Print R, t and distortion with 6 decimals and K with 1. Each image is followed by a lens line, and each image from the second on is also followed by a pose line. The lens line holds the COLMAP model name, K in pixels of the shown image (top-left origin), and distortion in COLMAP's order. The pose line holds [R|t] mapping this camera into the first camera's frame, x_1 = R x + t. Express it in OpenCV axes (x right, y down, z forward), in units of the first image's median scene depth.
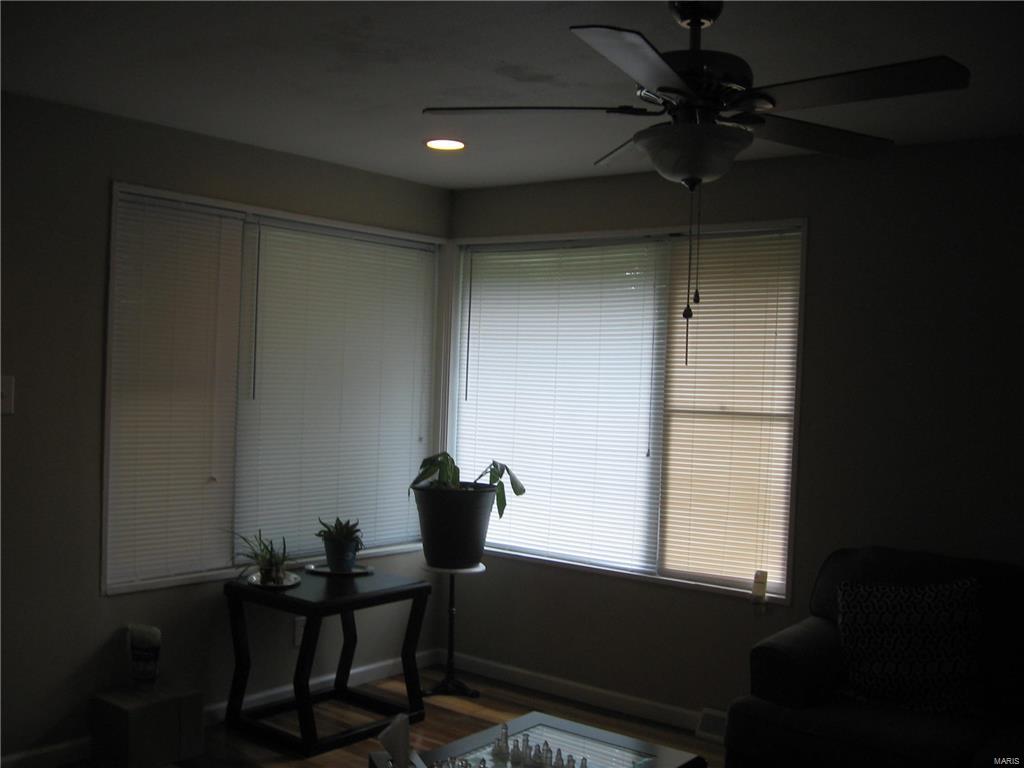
lens RADIAL K [[1075.3, 0, 512.0], [0, 1075.3, 384.0], [0, 0, 1]] dist [-0.130010, 0.043596]
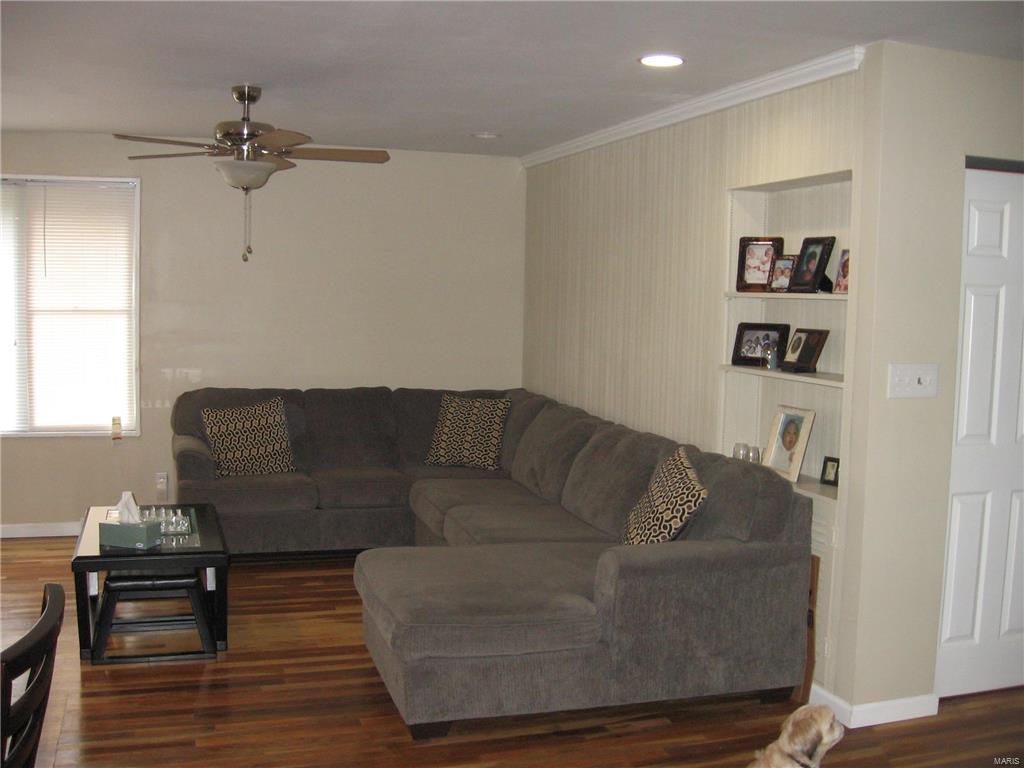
lens RADIAL K [[1075.3, 0, 512.0], [0, 1075.3, 384.0], [0, 0, 1]] dist [-0.130010, 0.043596]
pose [[0.548888, -0.088549, 0.831193, -0.632545], [-0.001778, 0.994247, 0.107094, -0.026474], [-0.835894, -0.060261, 0.545573, -0.237881]]
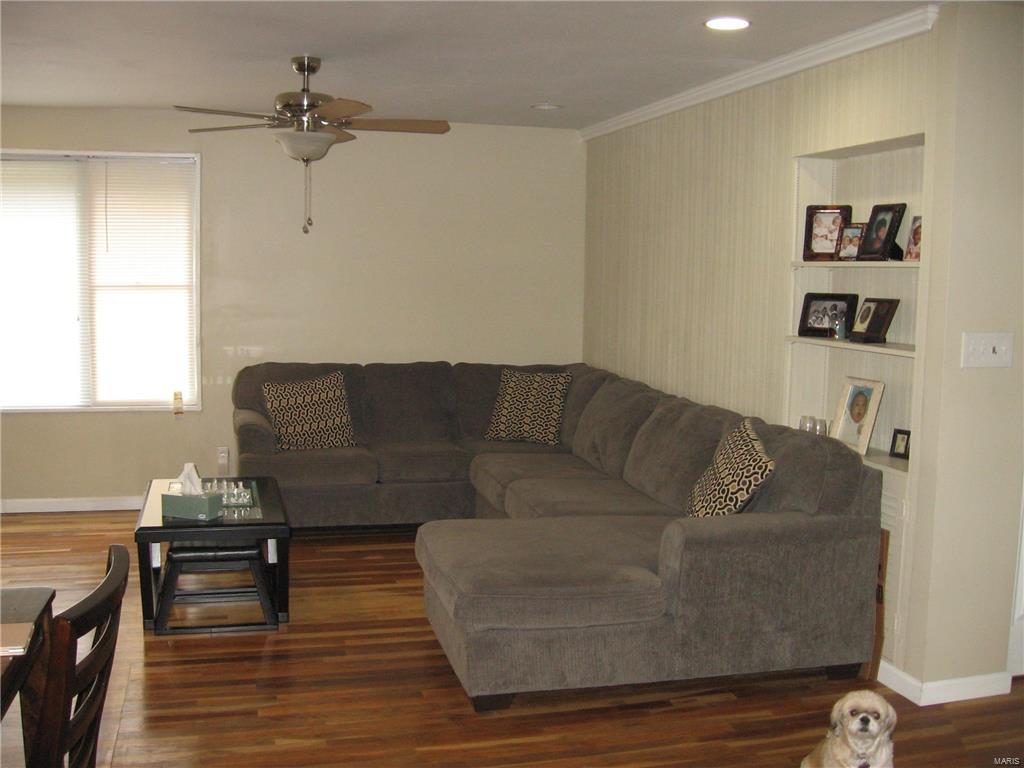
lens RADIAL K [[1075.3, 0, 512.0], [0, 1075.3, 384.0], [0, 0, 1]] dist [-0.130010, 0.043596]
pose [[0.591462, -0.102975, 0.799730, -0.628047], [0.004492, 0.992217, 0.124438, -0.016868], [-0.806320, -0.070009, 0.587321, -0.228392]]
